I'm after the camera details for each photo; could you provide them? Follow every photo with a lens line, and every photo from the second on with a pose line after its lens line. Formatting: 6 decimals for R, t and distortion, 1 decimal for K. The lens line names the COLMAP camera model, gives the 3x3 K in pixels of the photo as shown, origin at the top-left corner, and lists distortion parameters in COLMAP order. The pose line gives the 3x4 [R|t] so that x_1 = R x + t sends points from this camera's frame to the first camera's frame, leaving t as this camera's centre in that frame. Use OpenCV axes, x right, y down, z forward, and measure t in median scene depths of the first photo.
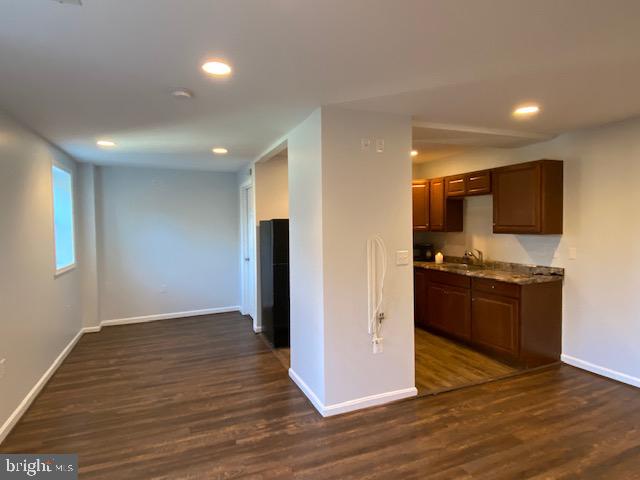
lens RADIAL K [[363.2, 0, 318.6], [0, 363.2, 242.5], [0, 0, 1]] dist [0.086064, -0.083072]
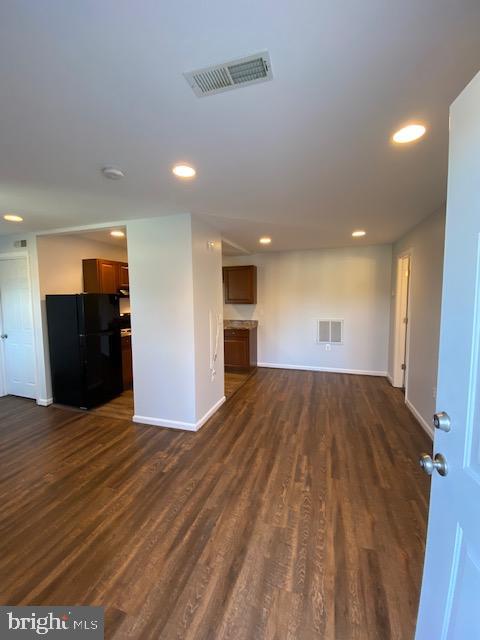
lens RADIAL K [[258.5, 0, 240.9], [0, 258.5, 315.7], [0, 0, 1]] dist [-0.013743, -0.000217]
pose [[0.639057, -0.048134, 0.767652, -0.597490], [0.047023, 0.998618, 0.023471, 0.009614], [-0.767721, 0.021098, 0.640437, 0.210271]]
